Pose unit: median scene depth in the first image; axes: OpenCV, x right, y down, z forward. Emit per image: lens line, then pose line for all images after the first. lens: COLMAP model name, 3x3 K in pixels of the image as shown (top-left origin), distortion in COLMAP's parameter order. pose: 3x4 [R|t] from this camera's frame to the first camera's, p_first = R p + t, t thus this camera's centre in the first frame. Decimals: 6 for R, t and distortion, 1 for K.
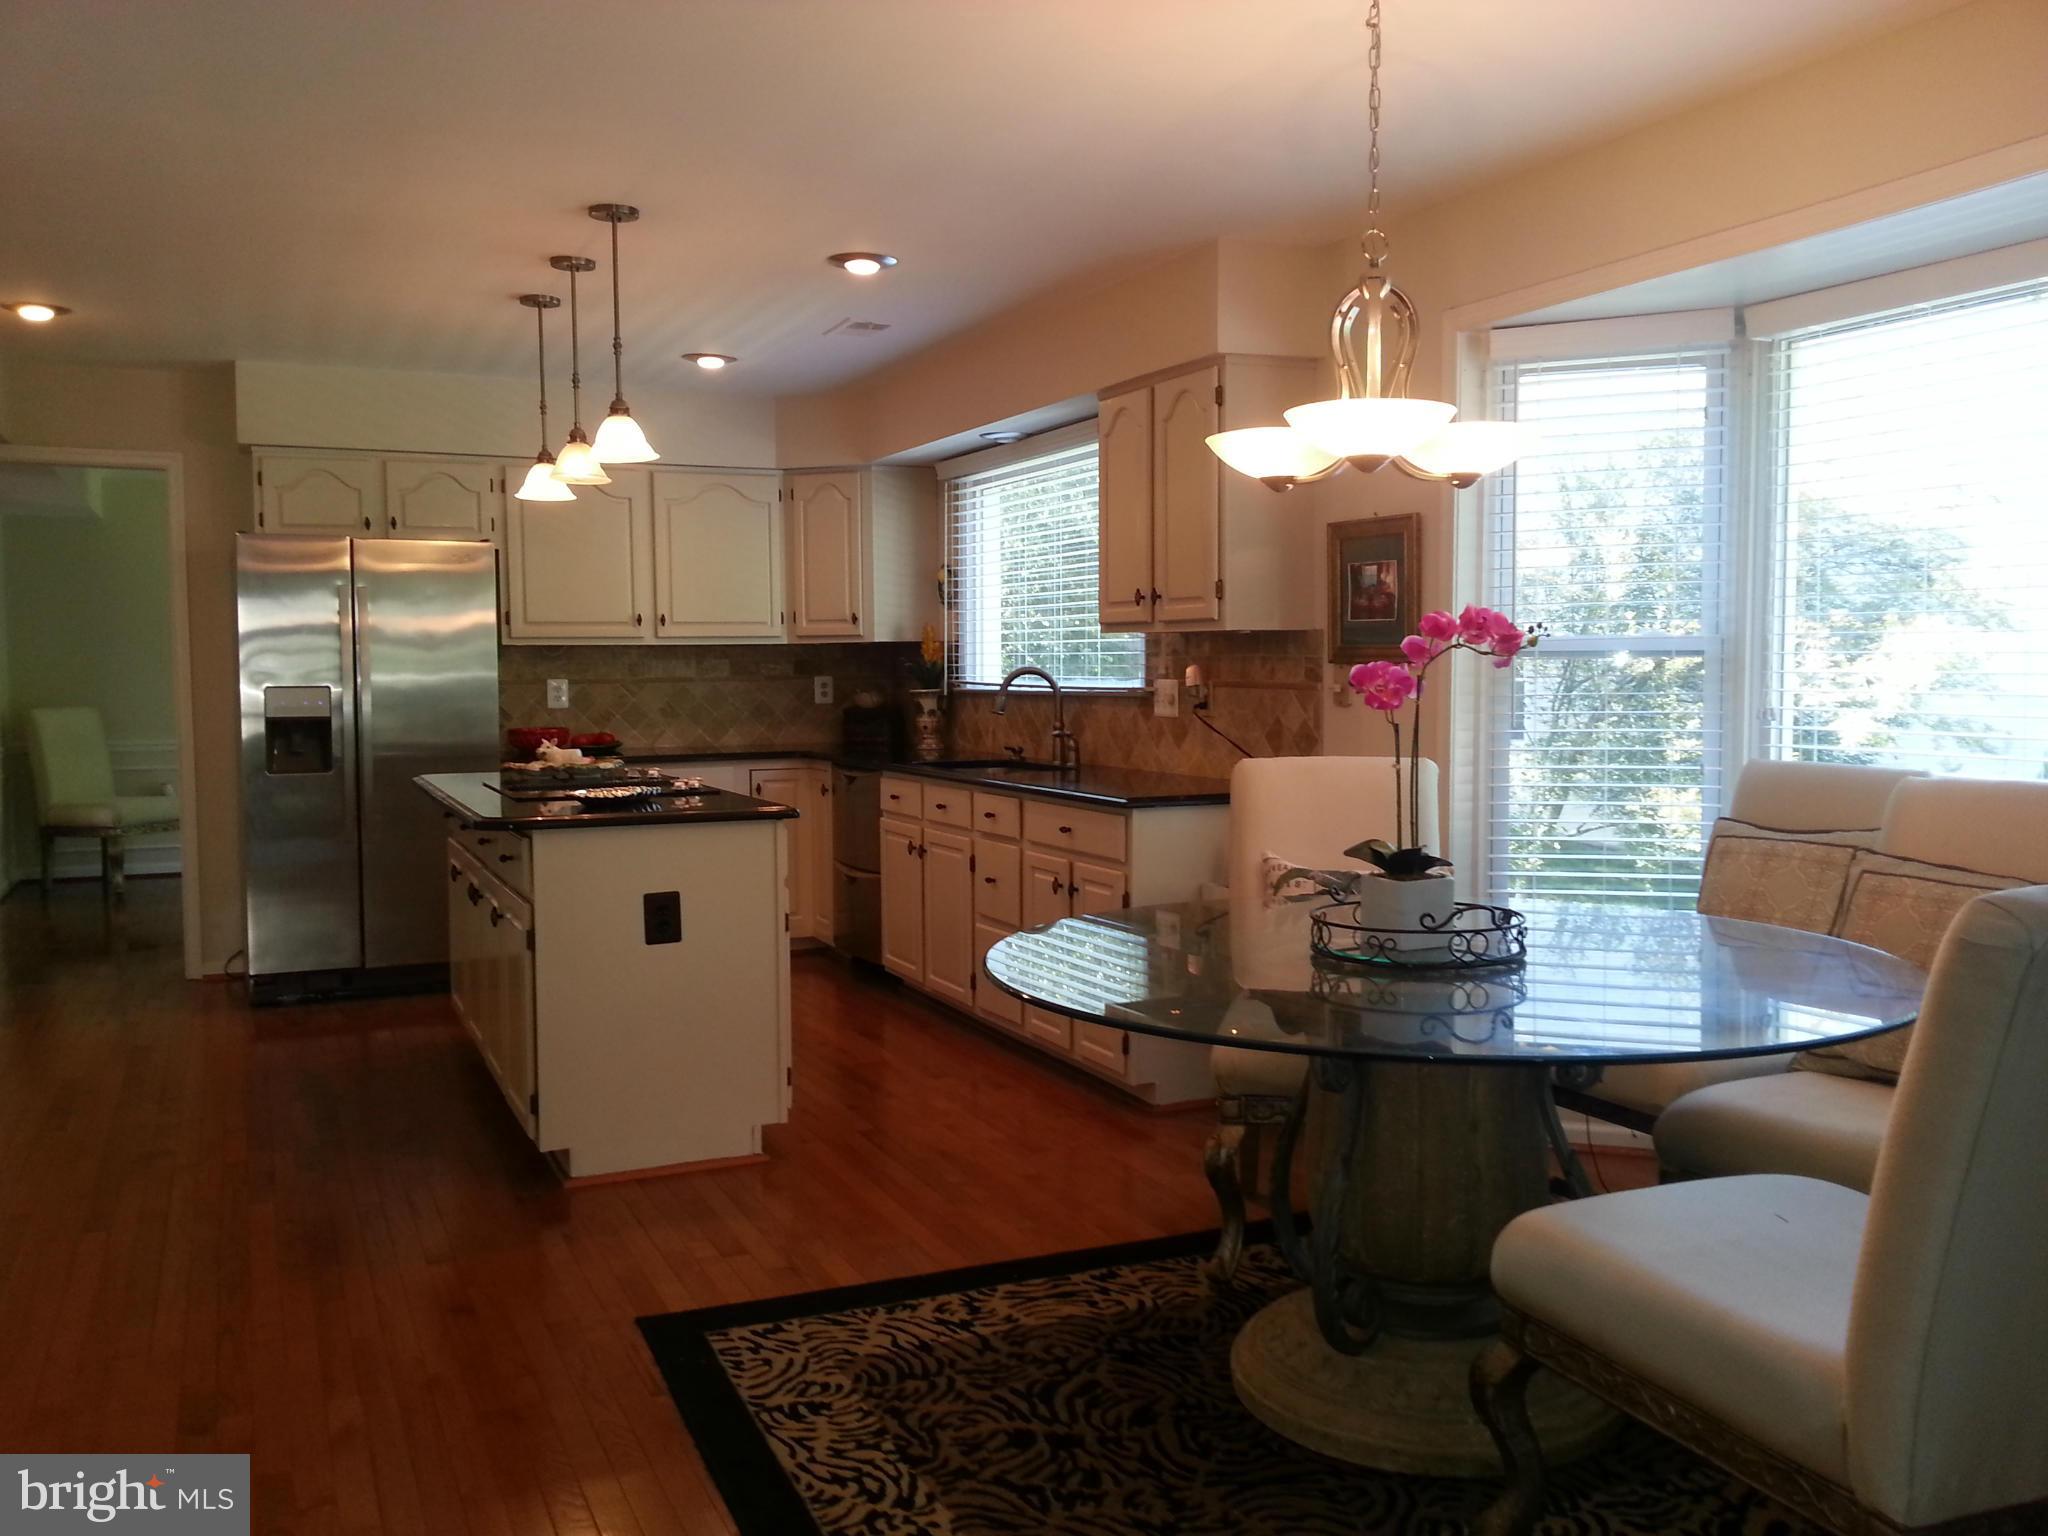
lens RADIAL K [[1695.9, 0, 1025.2], [0, 1695.9, 772.5], [0, 0, 1]] dist [0.003523, -0.038559]
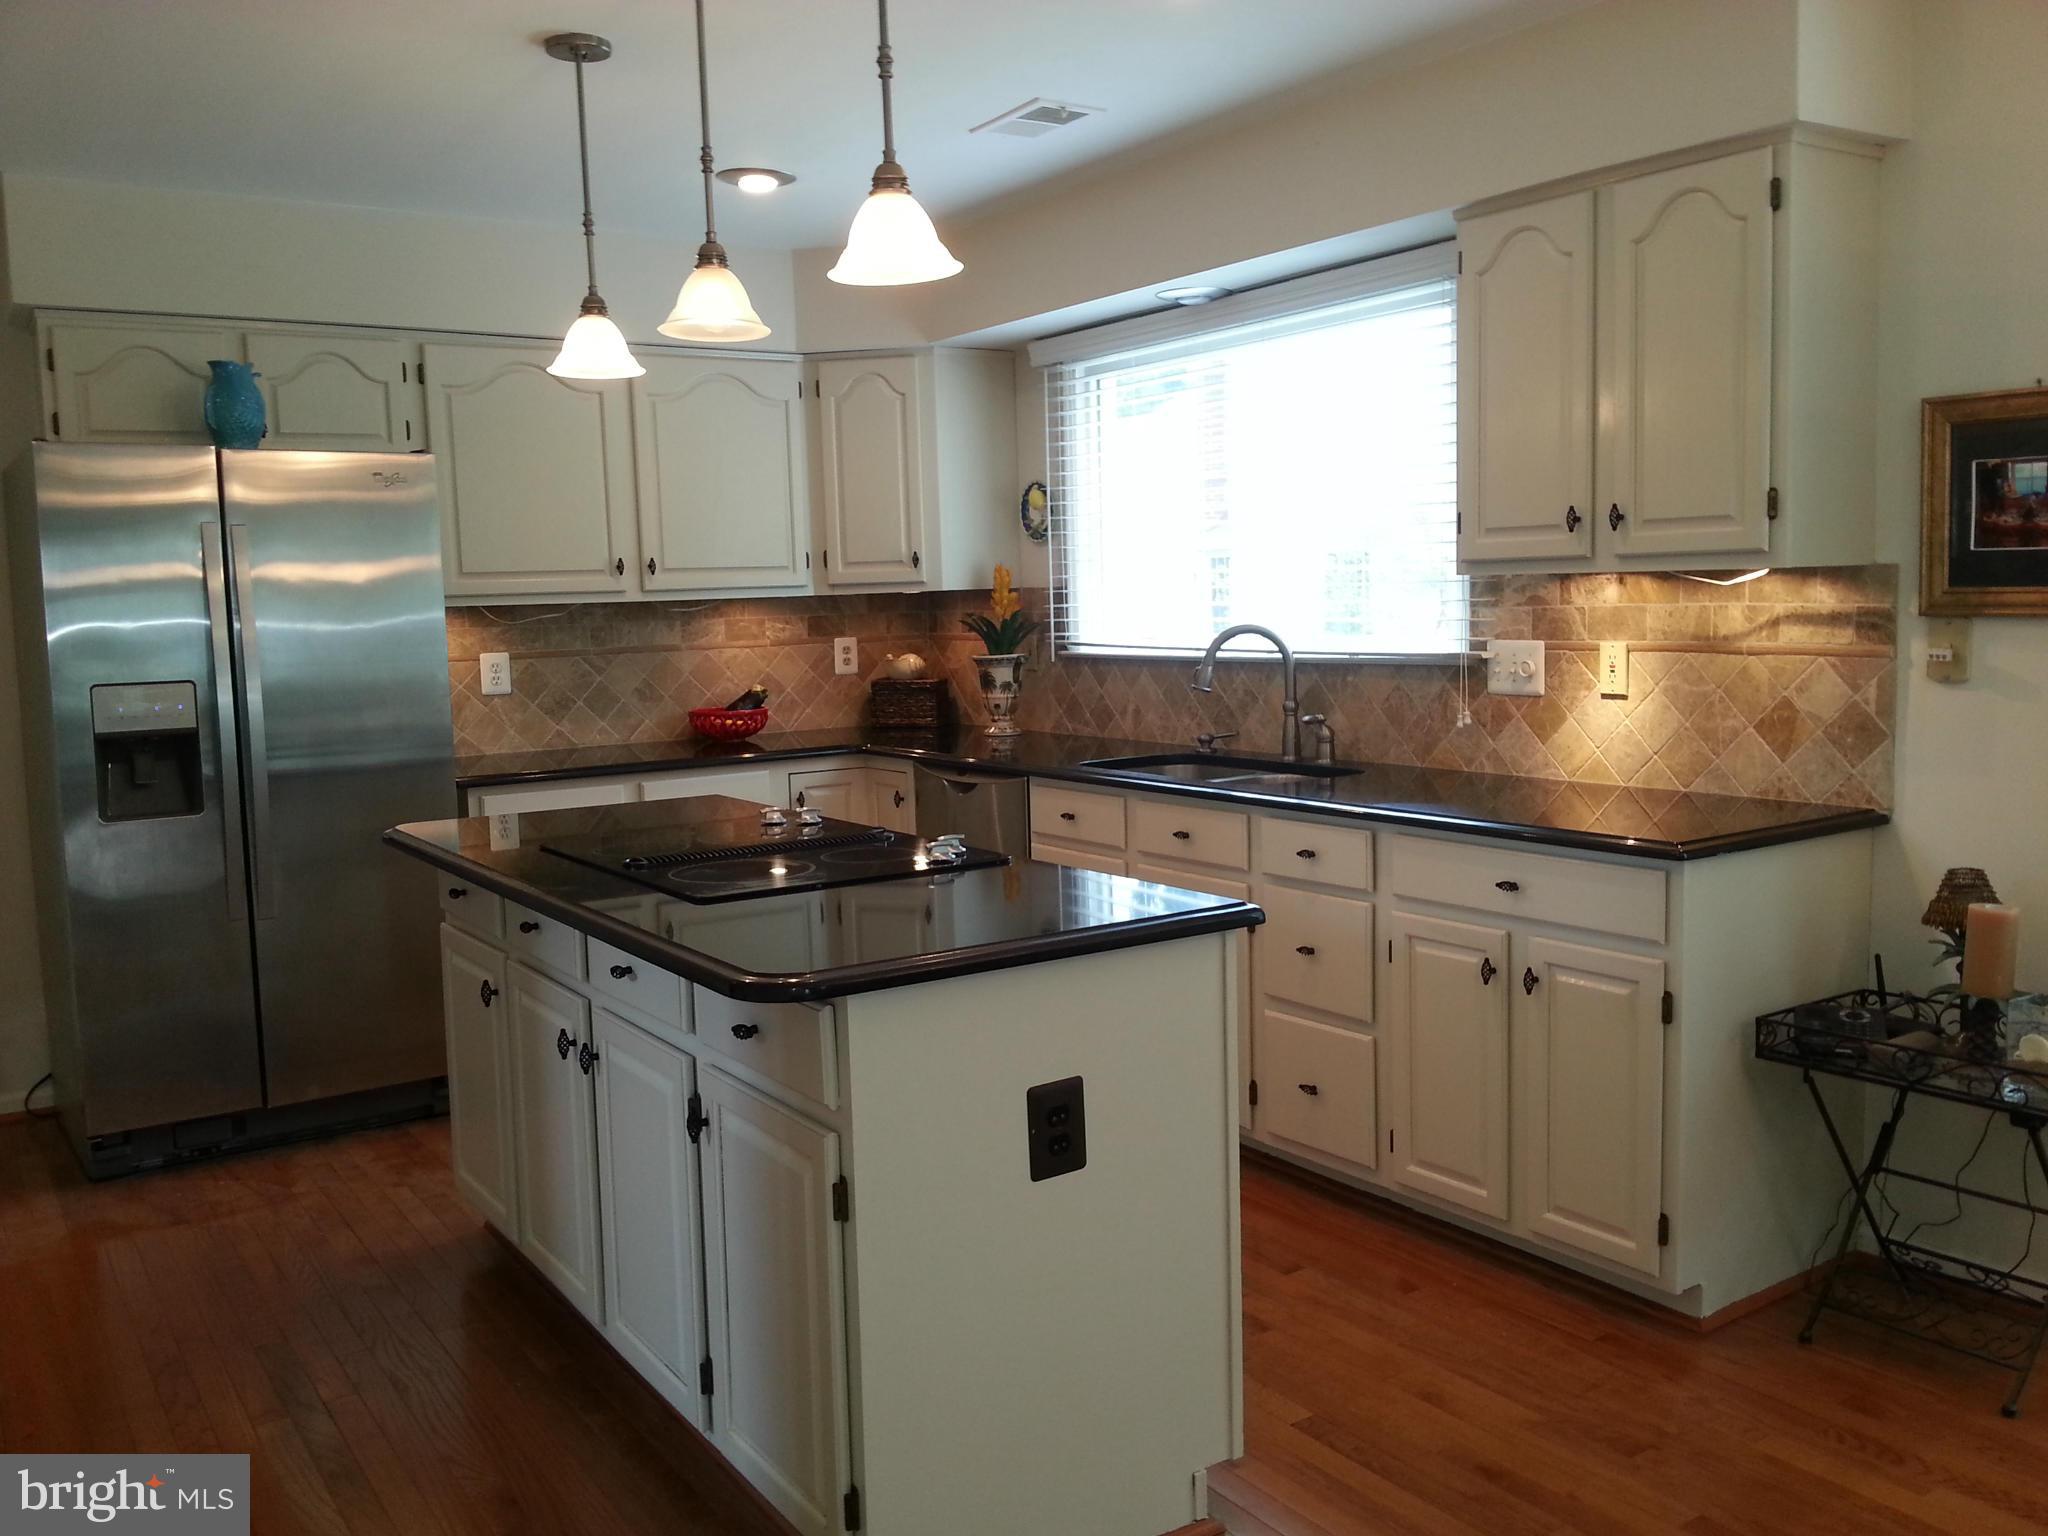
lens RADIAL K [[1695.9, 0, 1021.1], [0, 1695.9, 761.6], [0, 0, 1]] dist [0.003523, -0.038559]
pose [[0.987191, -0.036518, 0.155310, -0.191097], [0.031557, 0.998914, 0.034288, -0.030458], [-0.156393, -0.028948, 0.987271, 0.299919]]
